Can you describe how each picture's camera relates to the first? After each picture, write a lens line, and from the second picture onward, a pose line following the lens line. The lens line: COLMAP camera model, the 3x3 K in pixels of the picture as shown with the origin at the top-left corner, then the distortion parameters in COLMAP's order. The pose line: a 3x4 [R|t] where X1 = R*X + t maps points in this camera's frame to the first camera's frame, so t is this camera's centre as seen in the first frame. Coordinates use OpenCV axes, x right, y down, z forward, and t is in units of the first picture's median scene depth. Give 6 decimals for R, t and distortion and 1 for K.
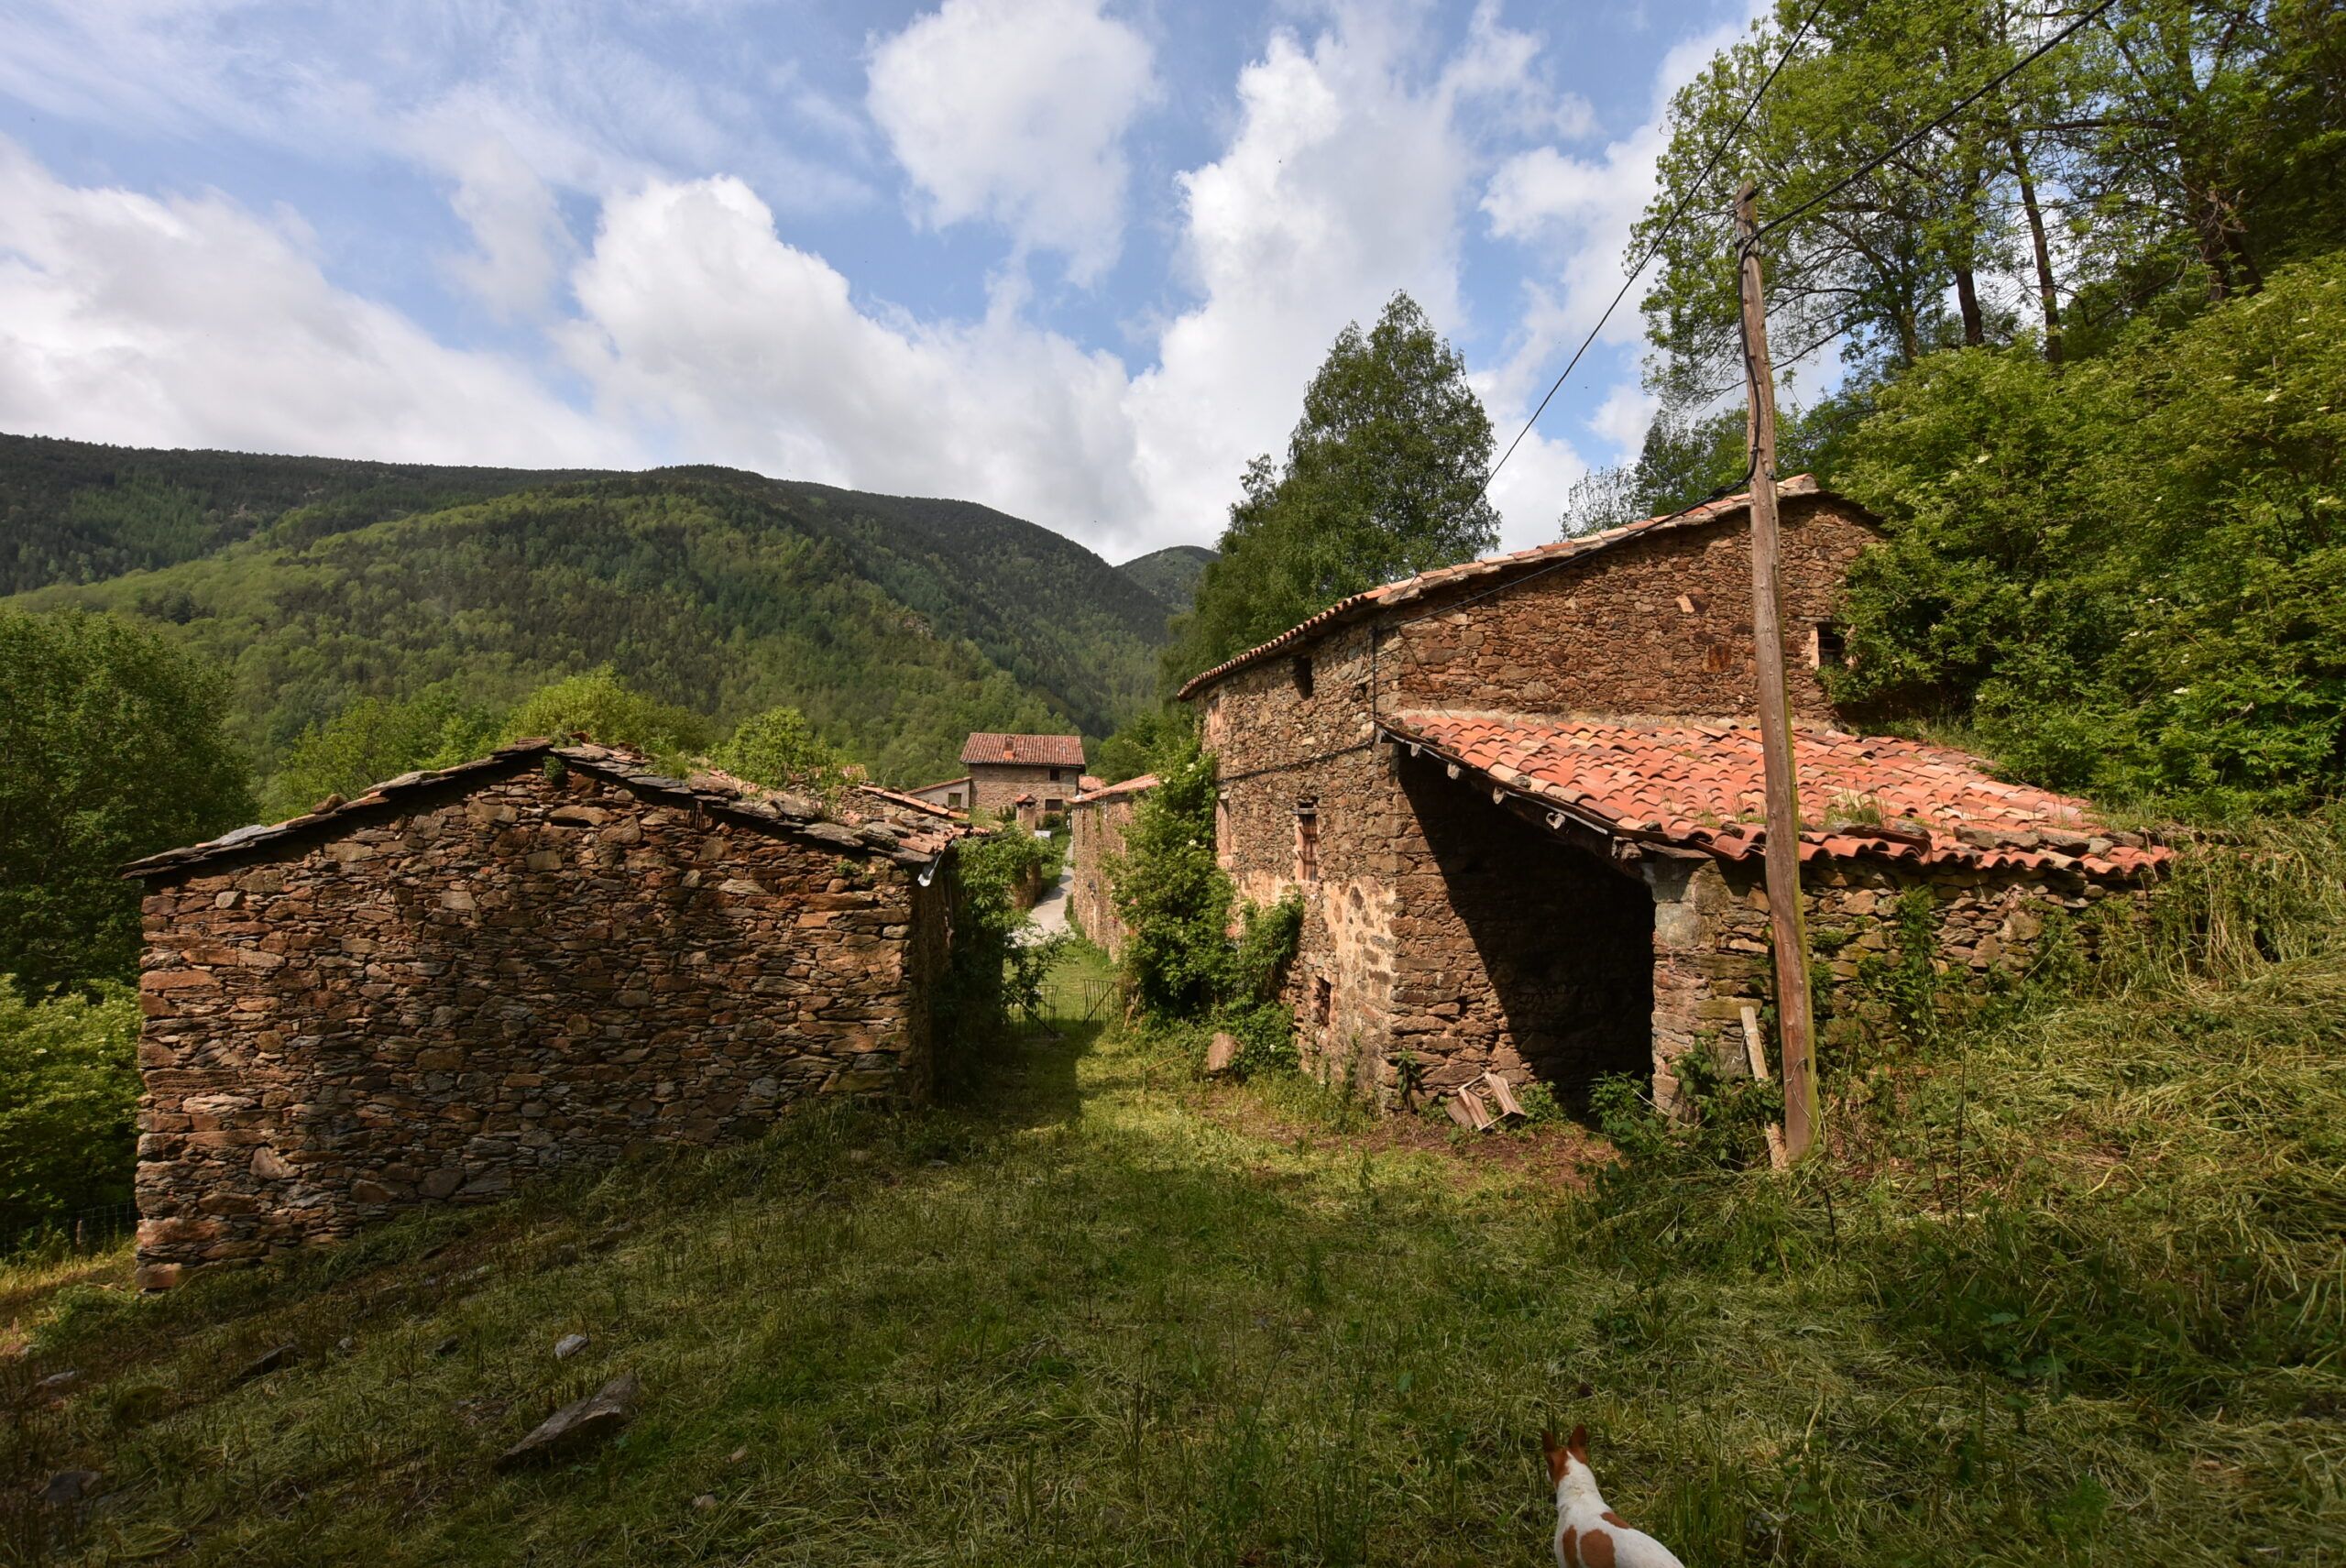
lens RADIAL K [[1041.1, 0, 1163.0], [0, 1041.1, 768.4], [0, 0, 1]] dist [-0.035352, 0.006997]
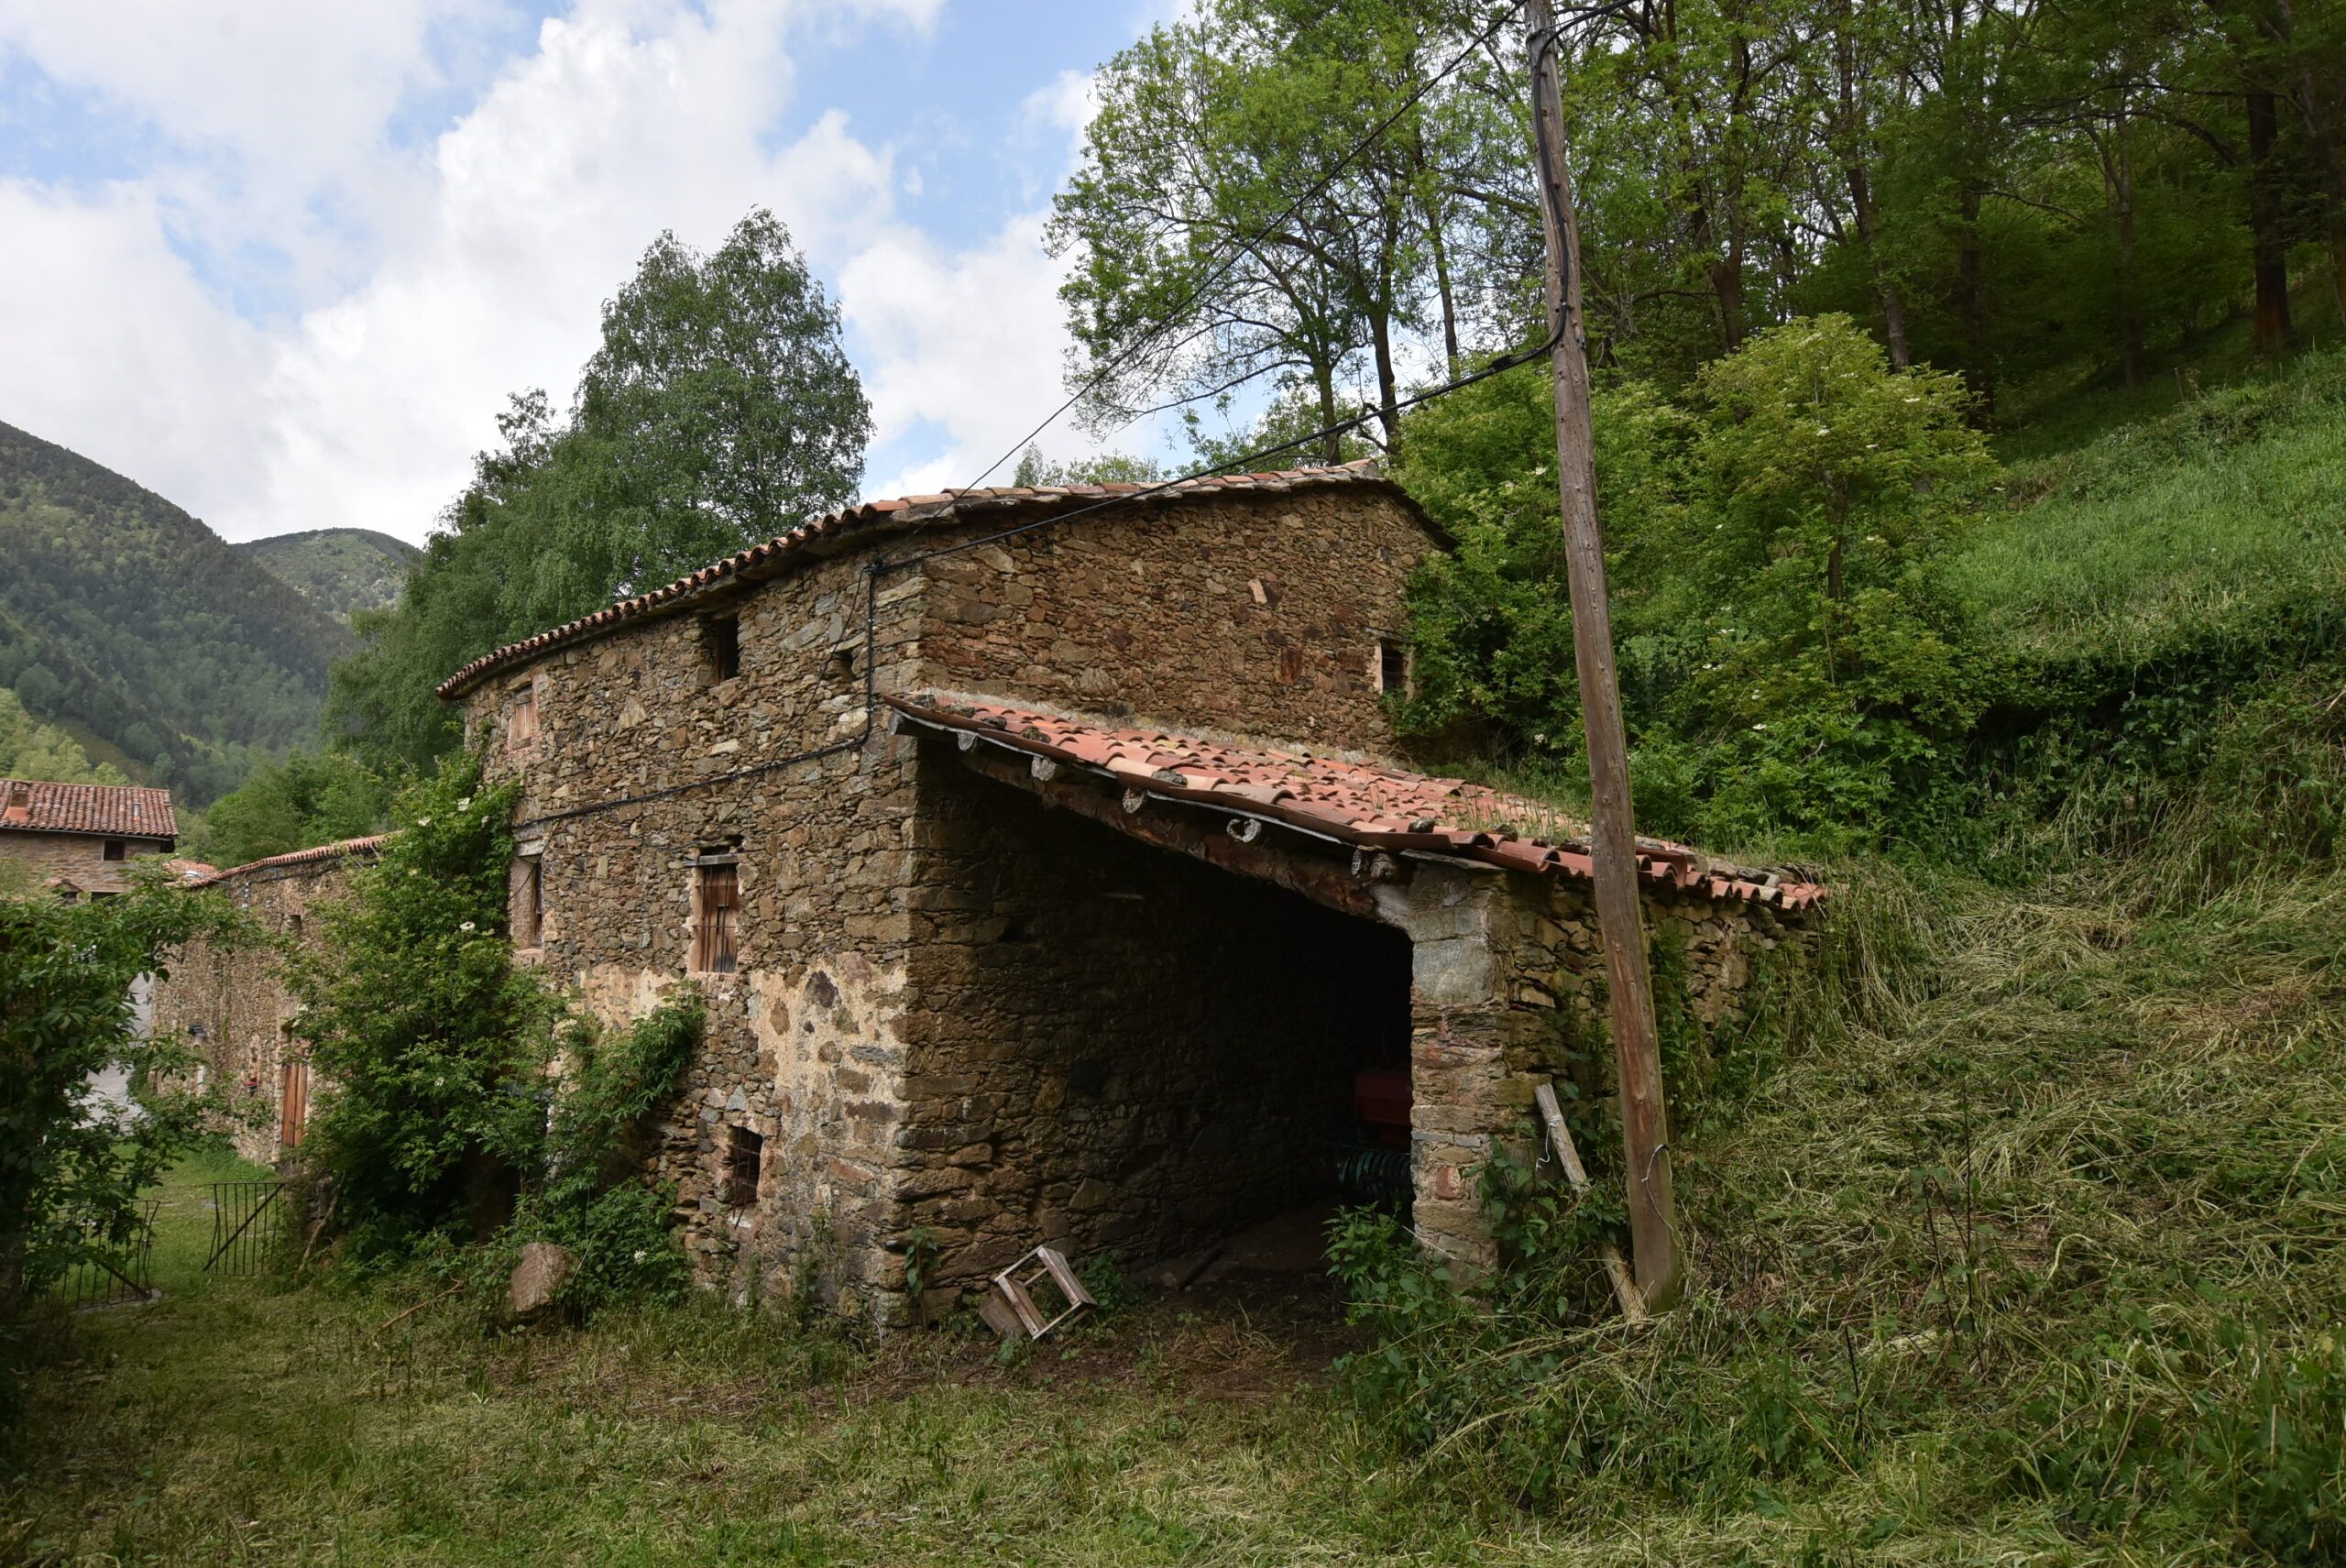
lens RADIAL K [[1351.9, 0, 1157.8], [0, 1351.9, 764.9], [0, 0, 1]] dist [-0.017123, 0.006333]
pose [[0.842097, 0.060395, 0.535934, -0.093379], [-0.018431, 0.996352, -0.083321, 0.058168], [-0.539011, 0.060286, 0.840138, 0.216905]]
